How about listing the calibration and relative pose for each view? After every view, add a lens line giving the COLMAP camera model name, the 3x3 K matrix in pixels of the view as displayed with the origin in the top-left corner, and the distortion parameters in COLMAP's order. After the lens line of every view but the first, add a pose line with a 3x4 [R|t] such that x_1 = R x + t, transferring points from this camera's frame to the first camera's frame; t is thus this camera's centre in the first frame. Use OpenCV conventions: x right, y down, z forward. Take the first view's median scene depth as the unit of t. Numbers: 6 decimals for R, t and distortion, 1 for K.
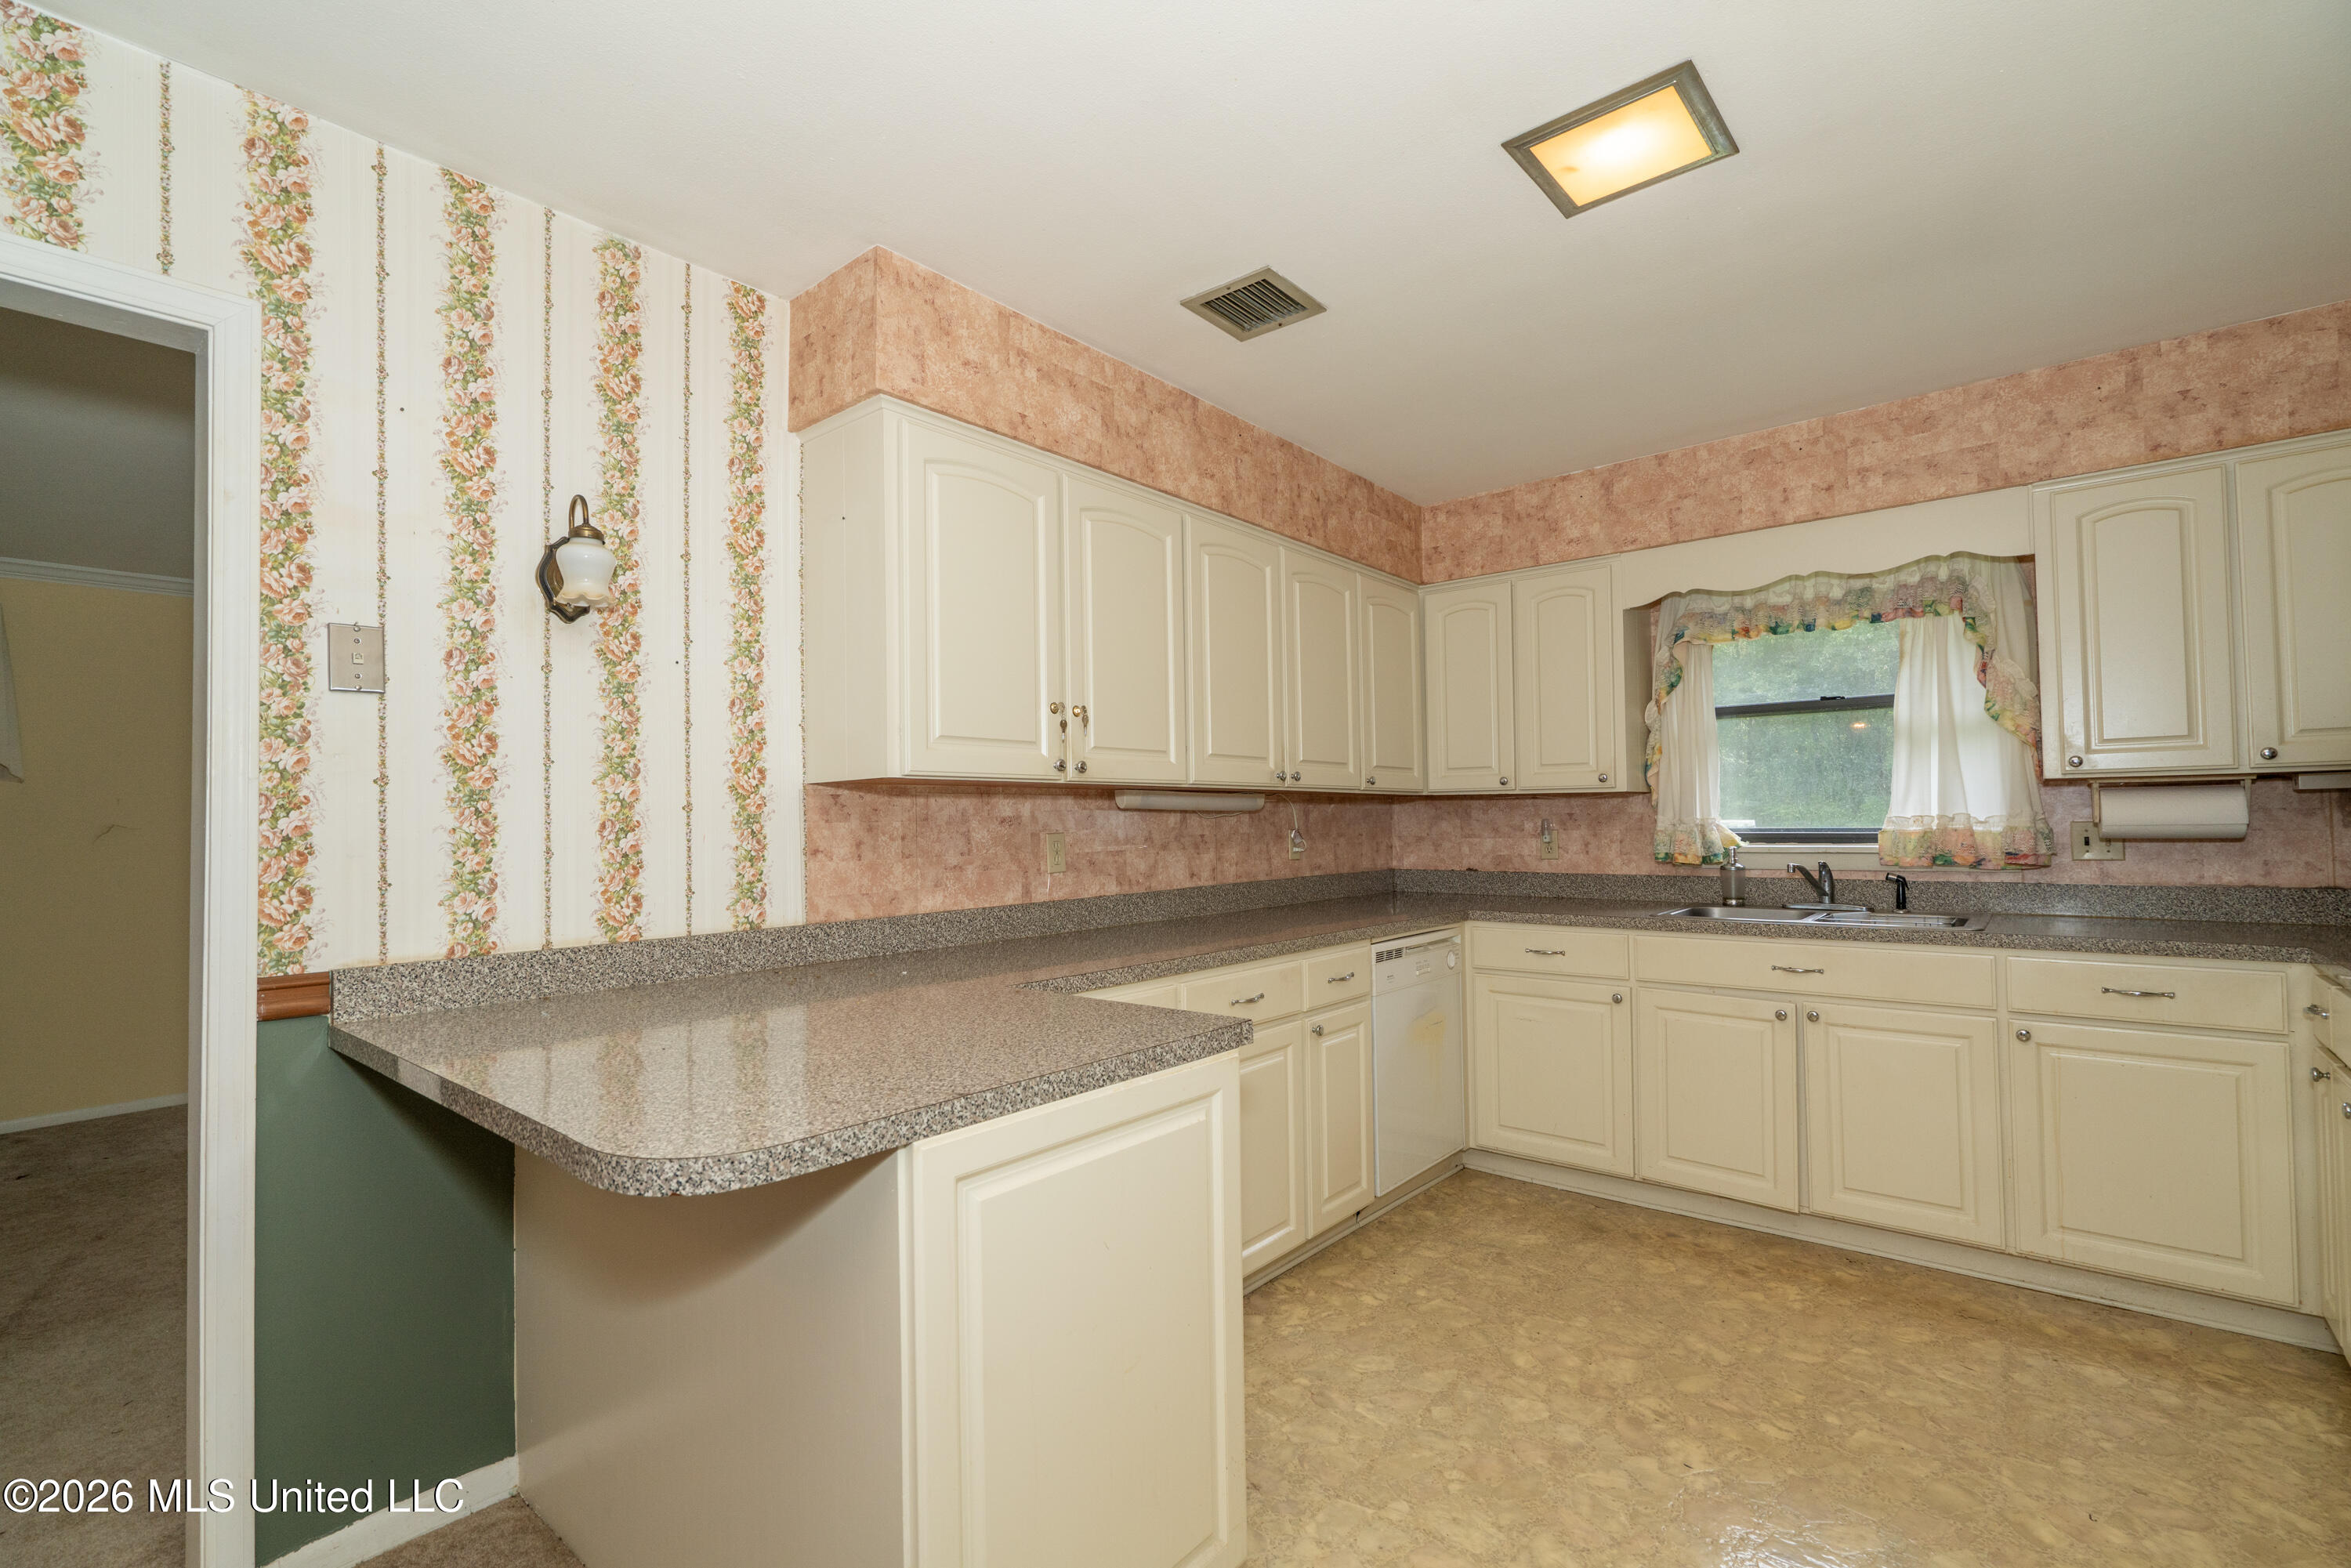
lens RADIAL K [[1049.5, 0, 1177.5], [0, 1049.5, 795.7], [0, 0, 1]] dist [-0.009865, 0.006104]
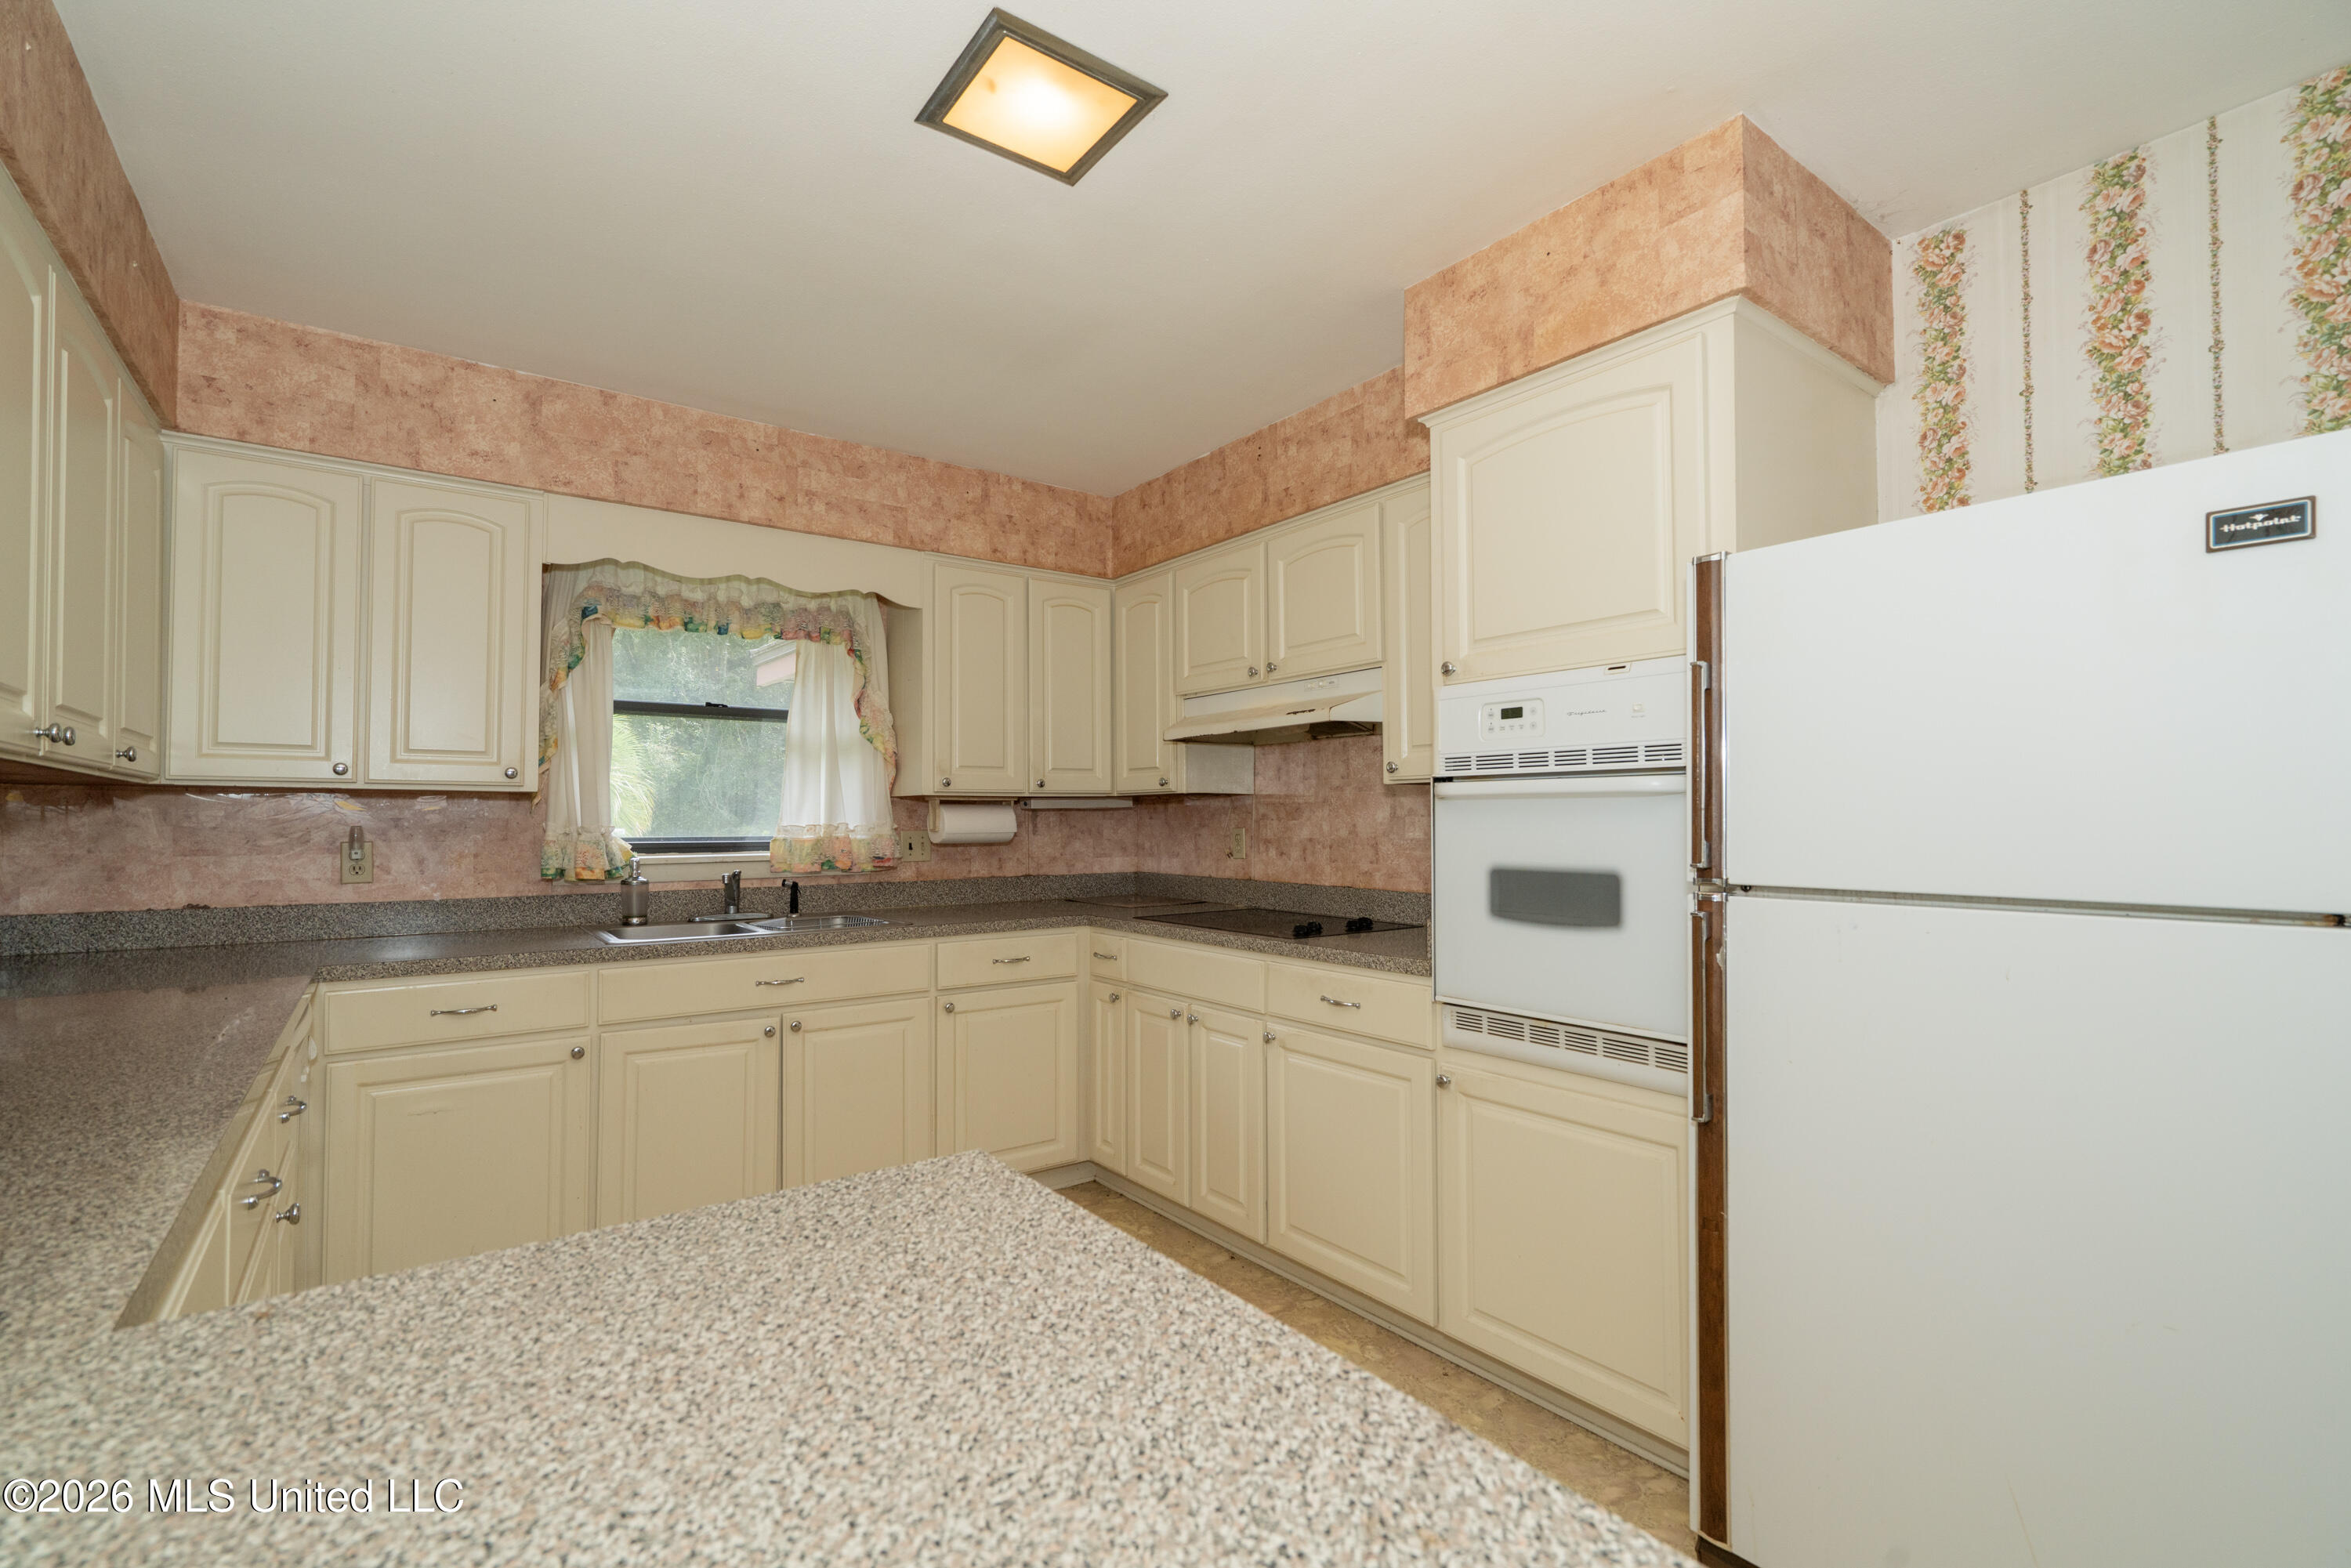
lens RADIAL K [[1049.5, 0, 1178.7], [0, 1049.5, 795.2], [0, 0, 1]] dist [-0.009865, 0.006104]
pose [[0.227205, 0.034915, 0.973221, -0.283624], [-0.024114, 0.999252, -0.030220, 0.013237], [-0.973548, -0.016602, 0.227877, 0.425163]]
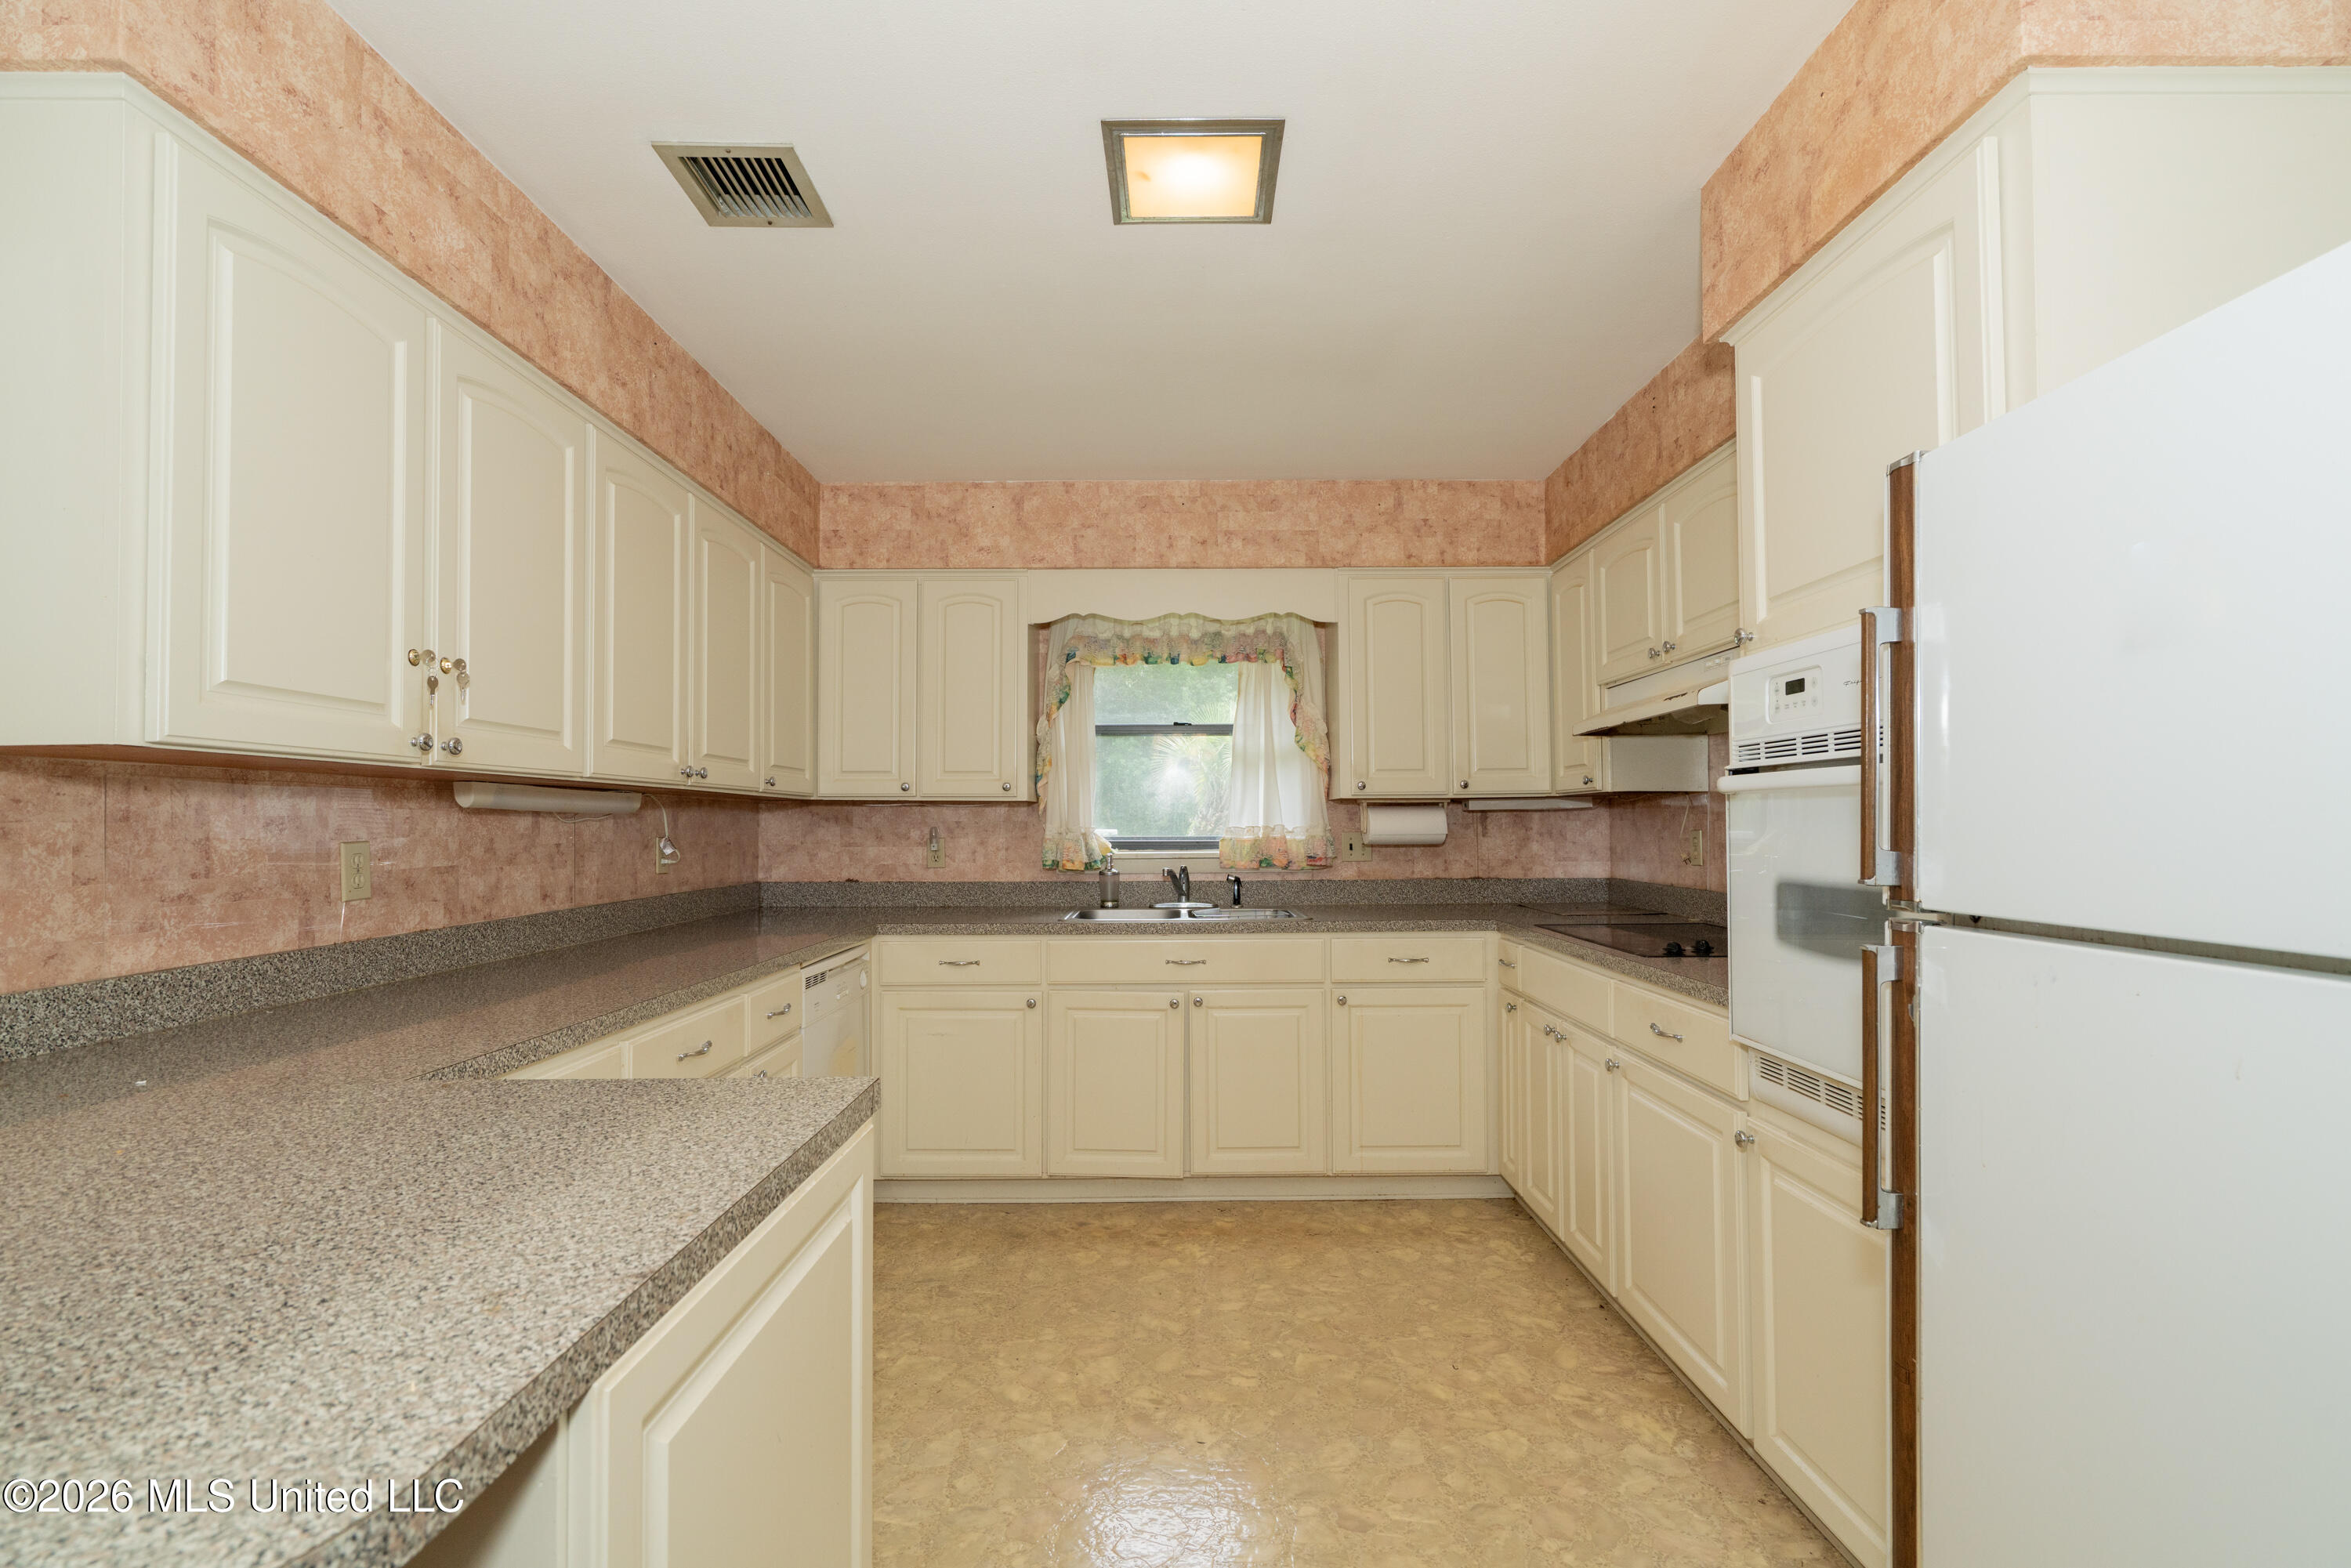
lens RADIAL K [[1049.5, 0, 1176.9], [0, 1049.5, 796.1], [0, 0, 1]] dist [-0.009865, 0.006104]
pose [[0.762074, 0.026785, 0.646936, -0.154889], [-0.021663, 0.999639, -0.015869, 0.005542], [-0.647128, -0.001921, 0.762379, 0.144966]]
